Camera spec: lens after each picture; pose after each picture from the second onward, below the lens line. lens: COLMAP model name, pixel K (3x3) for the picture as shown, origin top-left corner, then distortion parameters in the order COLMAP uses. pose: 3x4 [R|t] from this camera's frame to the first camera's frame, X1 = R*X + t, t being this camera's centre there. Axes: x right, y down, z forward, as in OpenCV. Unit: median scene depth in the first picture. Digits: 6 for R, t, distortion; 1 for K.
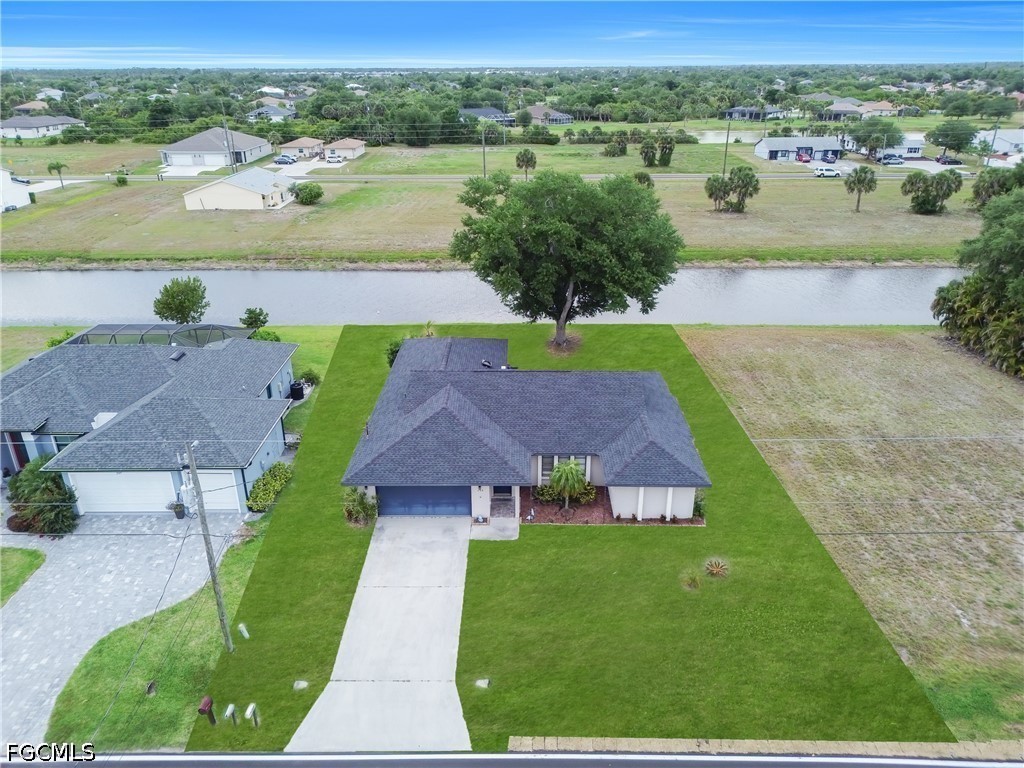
lens RADIAL K [[719.3, 0, 511.6], [0, 719.3, 380.0], [0, 0, 1]] dist [0.070559, -0.085061]
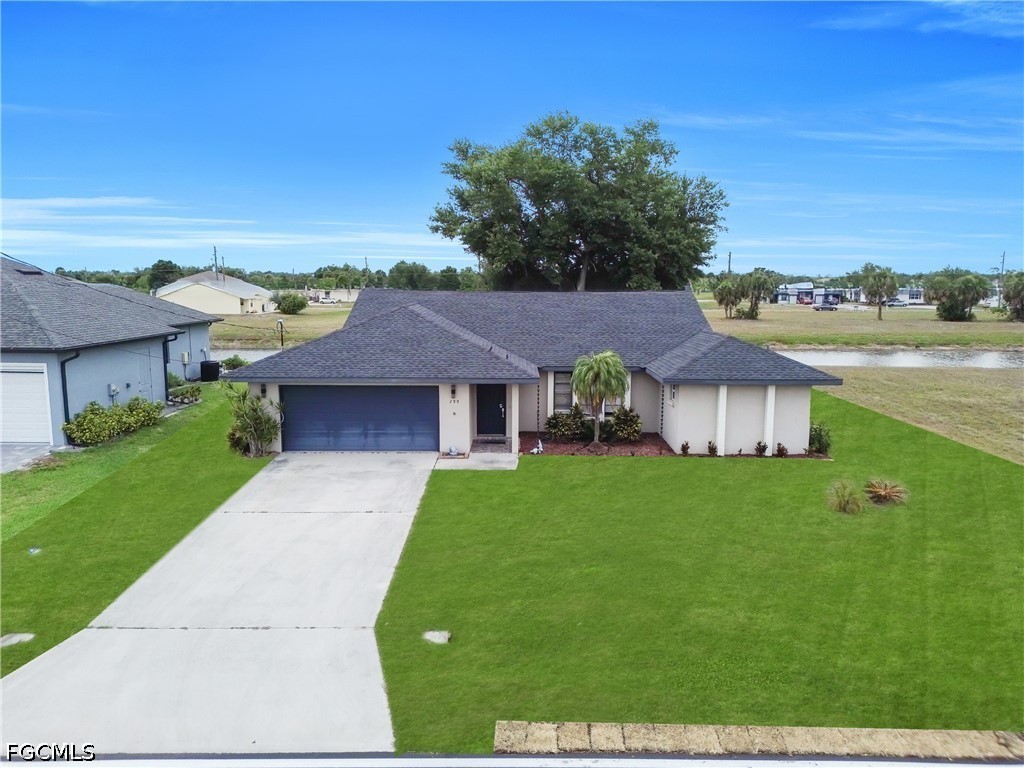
lens RADIAL K [[719.3, 0, 511.6], [0, 719.3, 380.0], [0, 0, 1]] dist [0.070559, -0.085061]
pose [[0.999956, 0.007182, 0.006032, 0.000598], [-0.005301, 0.963365, -0.268142, 0.200313], [-0.007737, 0.268099, 0.963360, 0.278728]]
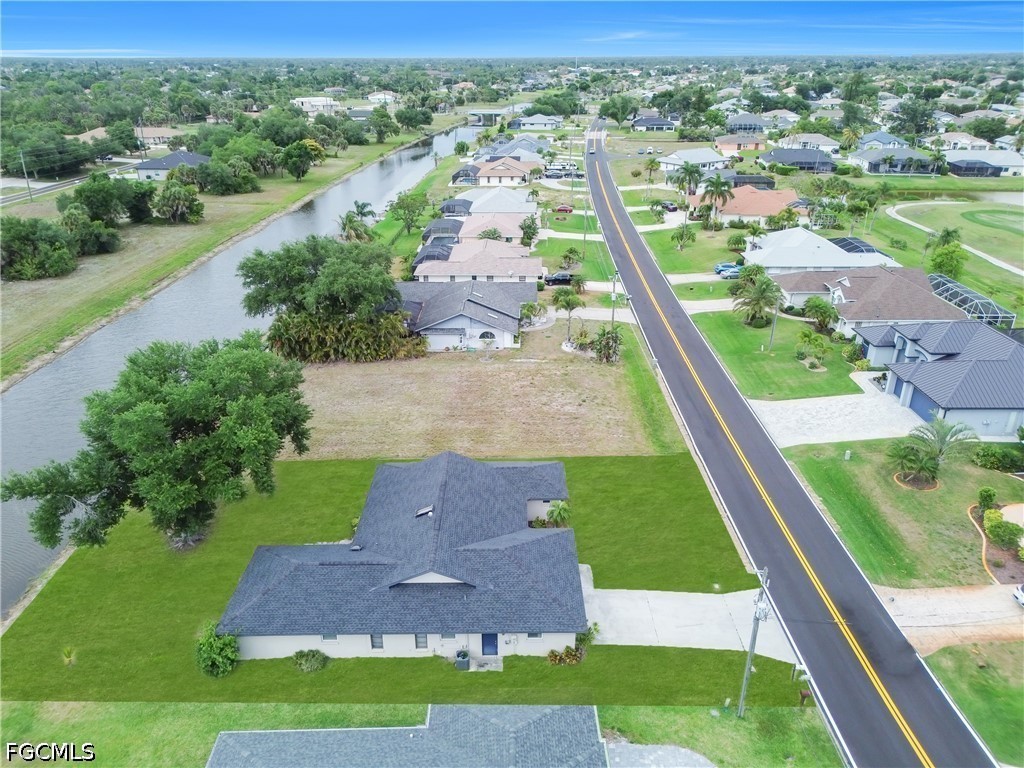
lens RADIAL K [[719.3, 0, 511.6], [0, 719.3, 380.0], [0, 0, 1]] dist [0.070559, -0.085061]
pose [[-0.022487, -0.401775, 0.915462, -0.730757], [0.397963, 0.836421, 0.376861, -0.430562], [-0.917126, 0.372795, 0.141083, 0.531458]]
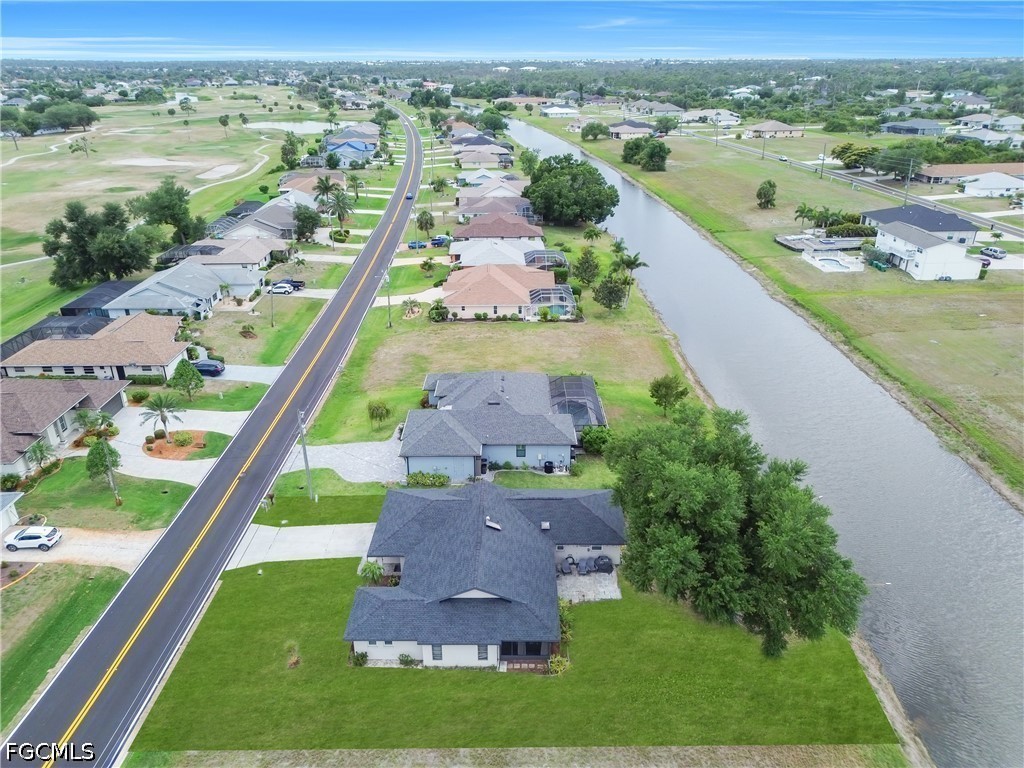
lens RADIAL K [[719.3, 0, 511.6], [0, 719.3, 380.0], [0, 0, 1]] dist [0.070559, -0.085061]
pose [[0.001567, 0.410707, -0.911766, 0.868307], [-0.389560, 0.839989, 0.377705, -0.595176], [0.921000, 0.354596, 0.161311, 0.591823]]
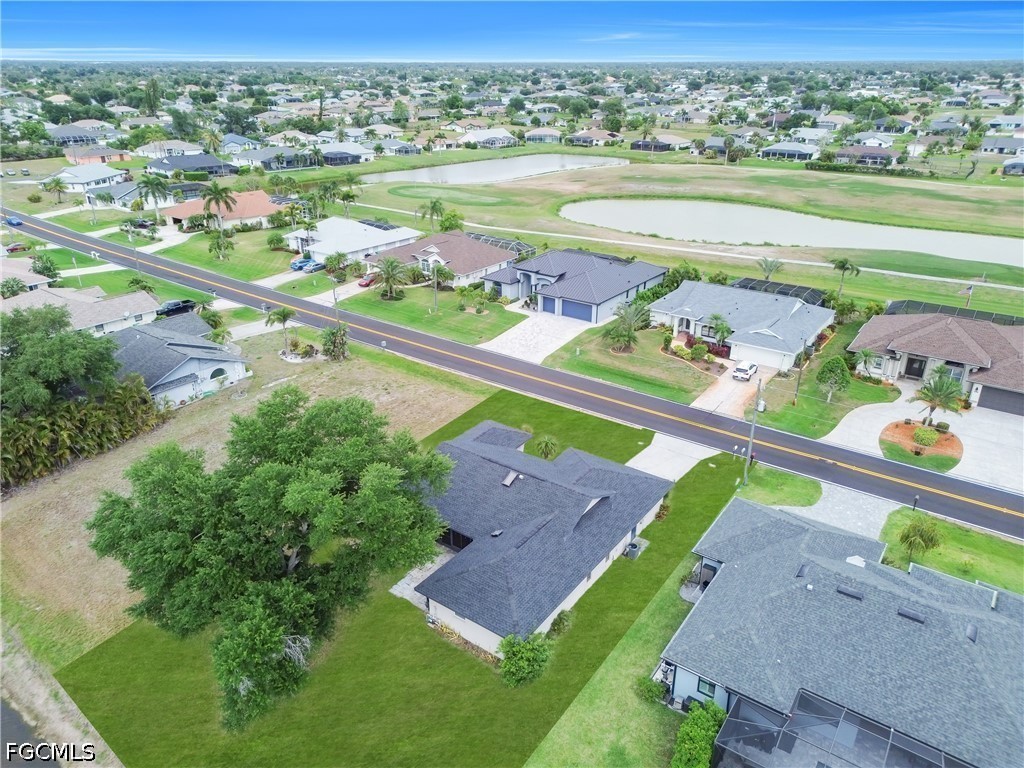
lens RADIAL K [[719.3, 0, 511.6], [0, 719.3, 380.0], [0, 0, 1]] dist [0.070559, -0.085061]
pose [[-0.821626, -0.224741, 0.523853, -0.469820], [0.227618, 0.713199, 0.662976, -0.741894], [-0.522609, 0.663957, -0.534827, 1.234417]]
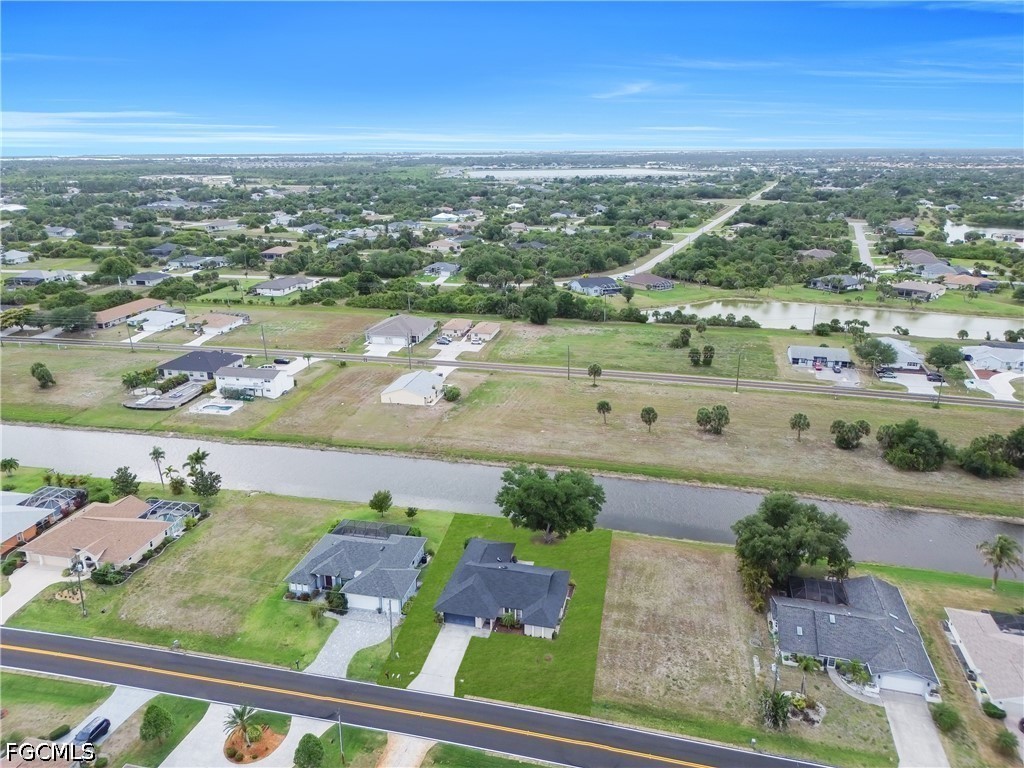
lens RADIAL K [[719.3, 0, 511.6], [0, 719.3, 380.0], [0, 0, 1]] dist [0.070559, -0.085061]
pose [[0.976568, 0.071744, -0.202900, 0.403786], [-0.090551, 0.992260, -0.084970, -0.371887], [0.195234, 0.101351, 0.975506, -1.260763]]
